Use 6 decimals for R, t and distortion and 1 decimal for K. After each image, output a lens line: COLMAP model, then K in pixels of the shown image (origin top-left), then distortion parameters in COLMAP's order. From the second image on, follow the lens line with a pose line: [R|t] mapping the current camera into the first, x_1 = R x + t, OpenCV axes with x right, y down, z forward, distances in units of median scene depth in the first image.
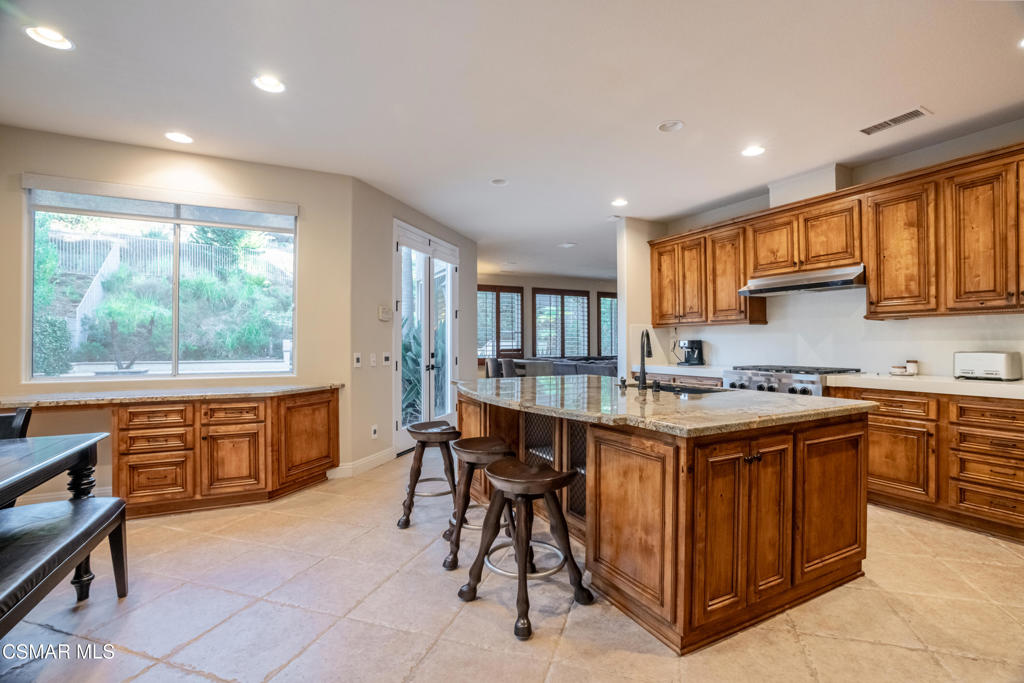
lens RADIAL K [[480.2, 0, 509.7], [0, 480.2, 347.7], [0, 0, 1]] dist [-0.023536, 0.002113]
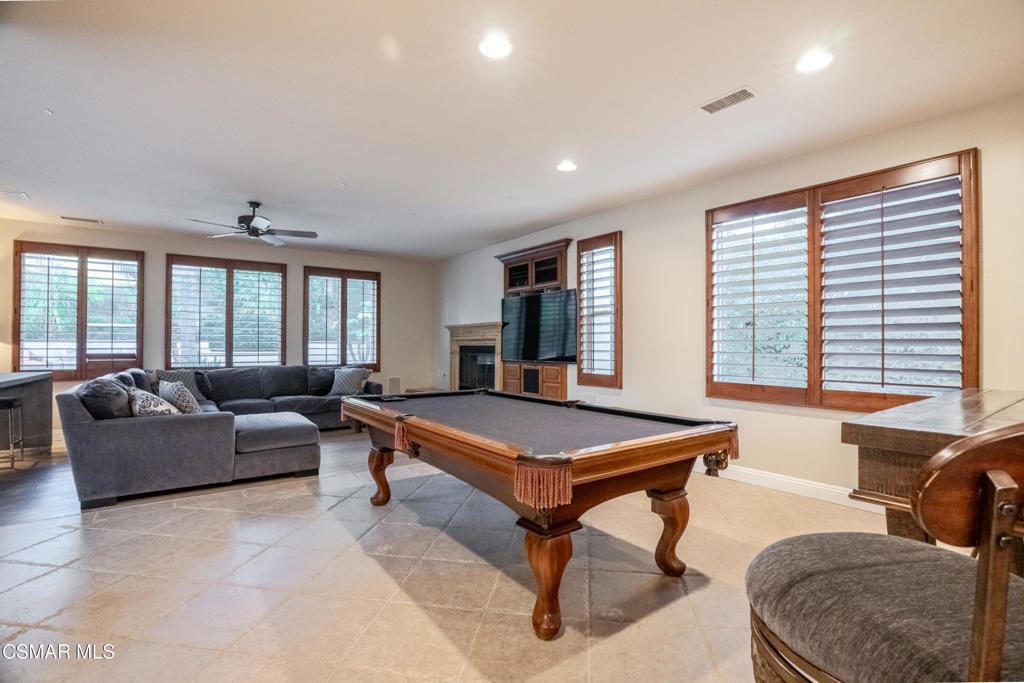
lens RADIAL K [[480.2, 0, 511.6], [0, 480.2, 343.8], [0, 0, 1]] dist [-0.023536, 0.002113]
pose [[0.994235, 0.013484, 0.106369, 0.660354], [-0.013508, 0.999909, -0.000501, -0.024867], [-0.106366, -0.000938, 0.994327, 0.549193]]
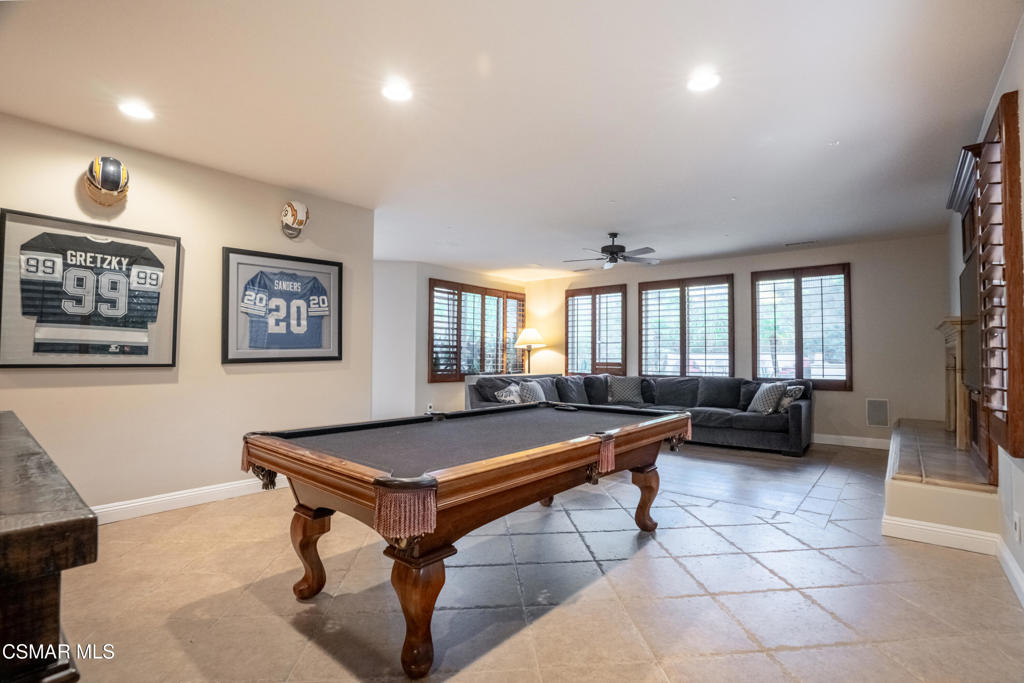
lens RADIAL K [[480.2, 0, 506.0], [0, 480.2, 341.3], [0, 0, 1]] dist [-0.023536, 0.002113]
pose [[0.353265, -0.012458, -0.935440, 1.068989], [-0.001745, 0.999901, -0.013975, -0.032897], [0.935522, 0.006570, 0.353208, 0.828102]]
